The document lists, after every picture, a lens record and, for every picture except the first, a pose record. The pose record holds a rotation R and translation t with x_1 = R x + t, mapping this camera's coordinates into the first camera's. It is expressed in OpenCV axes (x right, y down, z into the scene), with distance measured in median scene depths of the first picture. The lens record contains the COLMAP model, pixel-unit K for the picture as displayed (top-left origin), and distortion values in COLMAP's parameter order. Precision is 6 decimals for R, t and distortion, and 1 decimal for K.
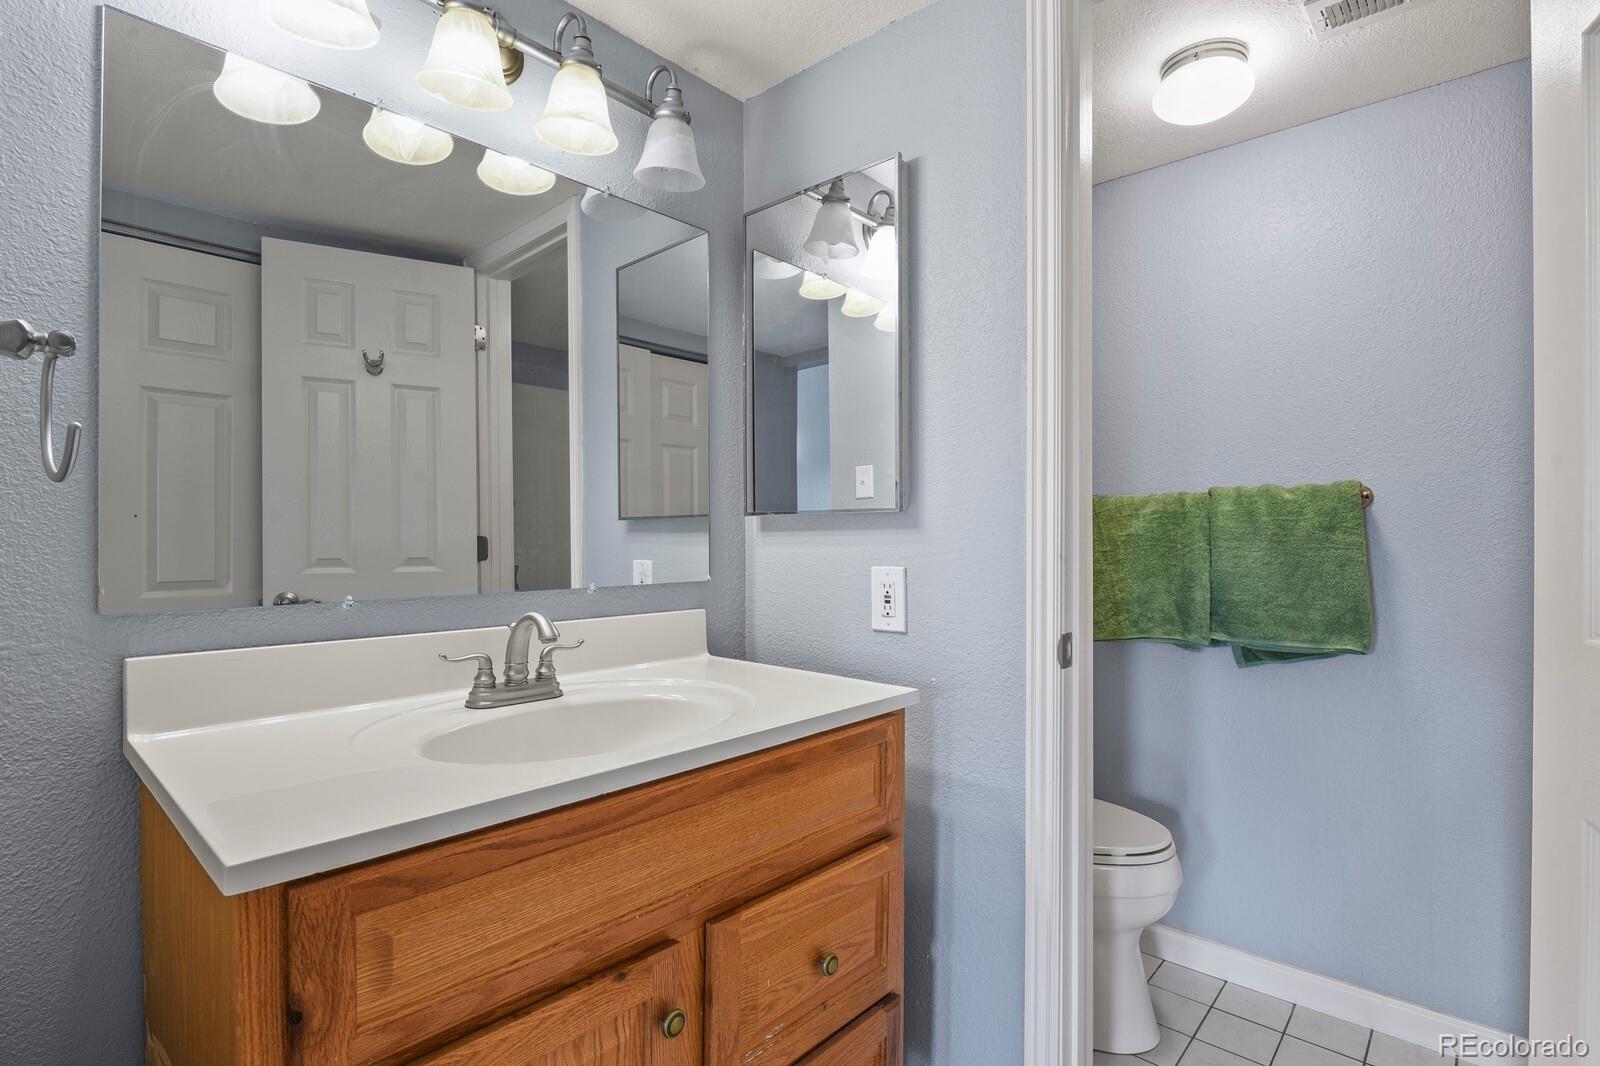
lens RADIAL K [[774.0, 0, 805.3], [0, 774.0, 526.9], [0, 0, 1]] dist [0.001261, -0.013449]
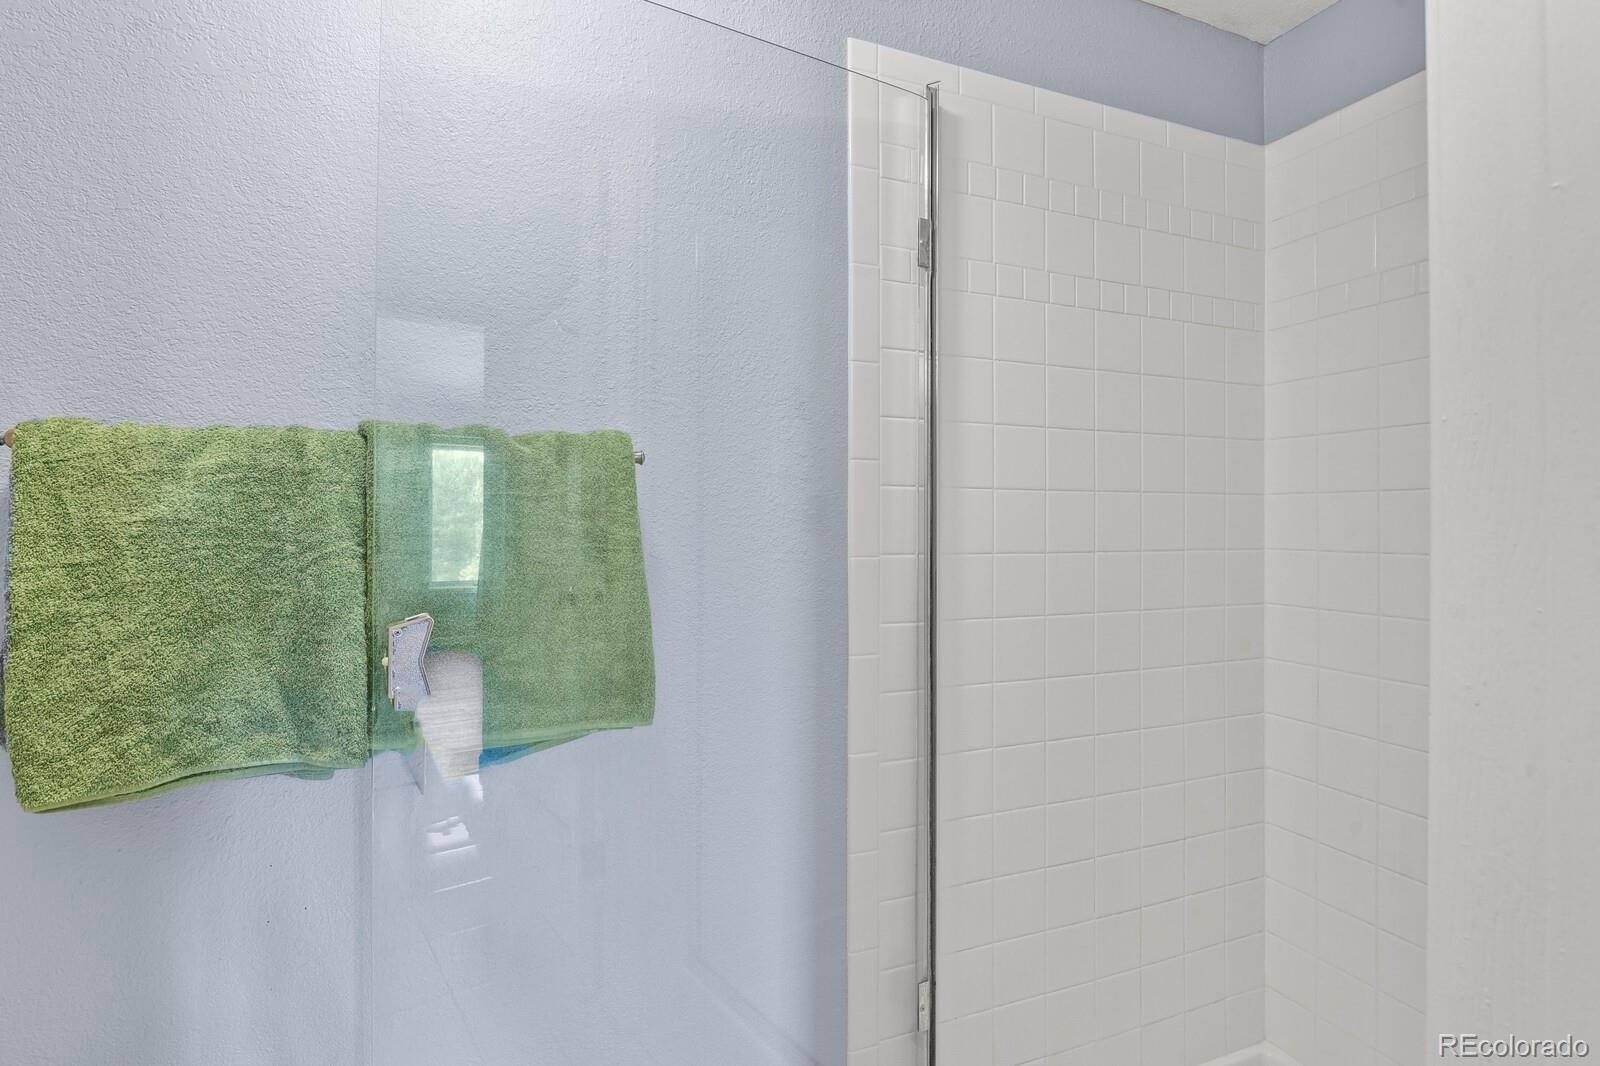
lens RADIAL K [[774.0, 0, 805.3], [0, 774.0, 526.9], [0, 0, 1]] dist [0.001261, -0.013449]
pose [[0.442068, 0.002047, 0.896979, 0.219578], [-0.016341, 0.999850, 0.005772, 0.005669], [-0.896833, -0.017209, 0.442035, 0.542702]]
